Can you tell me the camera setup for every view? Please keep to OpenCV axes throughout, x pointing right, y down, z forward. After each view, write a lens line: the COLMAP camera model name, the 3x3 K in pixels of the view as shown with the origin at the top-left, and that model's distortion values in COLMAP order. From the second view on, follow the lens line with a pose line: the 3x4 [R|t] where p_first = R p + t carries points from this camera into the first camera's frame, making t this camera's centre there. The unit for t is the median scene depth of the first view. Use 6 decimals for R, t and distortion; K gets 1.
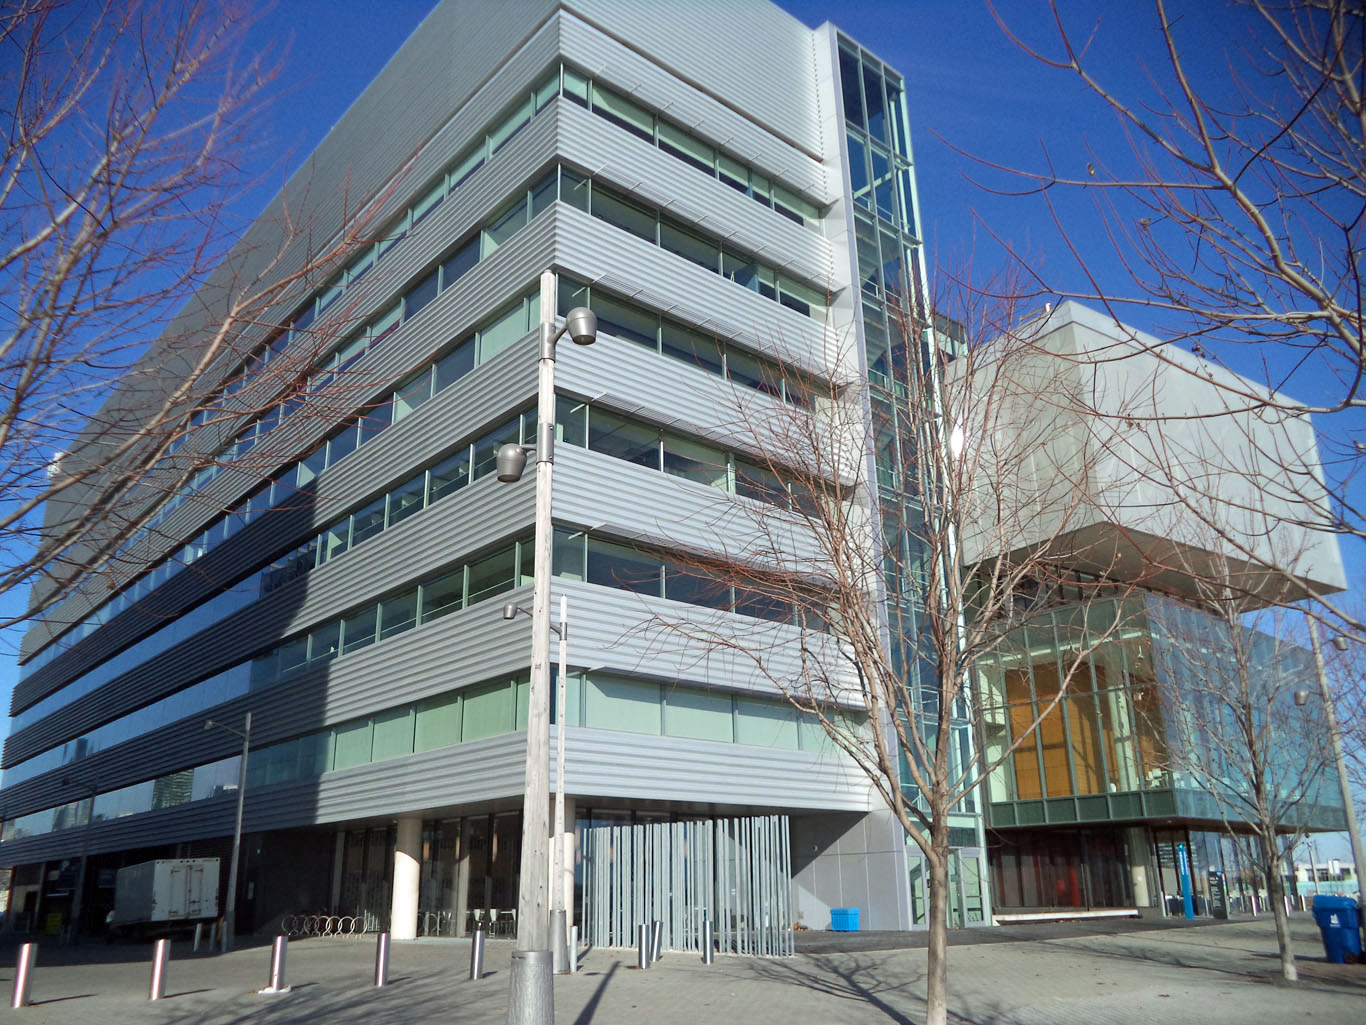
lens RADIAL K [[1095.5, 0, 675.6], [0, 1095.5, 526.1], [0, 0, 1]] dist [0.027533, 0.002639]
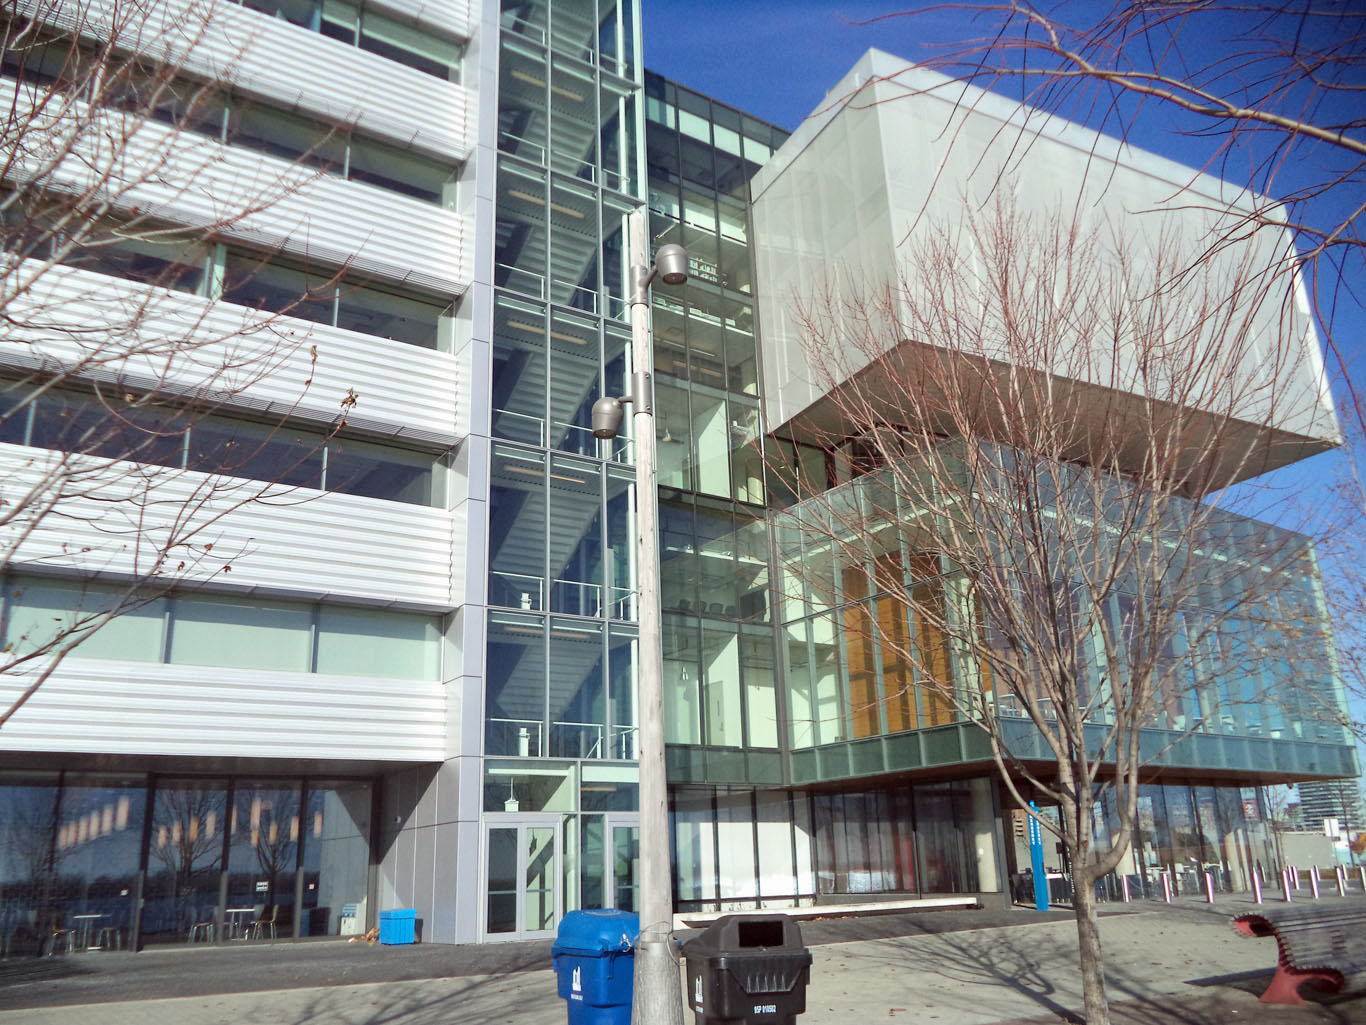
lens RADIAL K [[1095.5, 0, 688.9], [0, 1095.5, 500.0], [0, 0, 1]] dist [0.027533, 0.002639]
pose [[0.989439, -0.058531, -0.132605, 0.343159], [0.058348, 0.998282, -0.005275, 0.092643], [0.132686, -0.002518, 0.991155, 0.293392]]
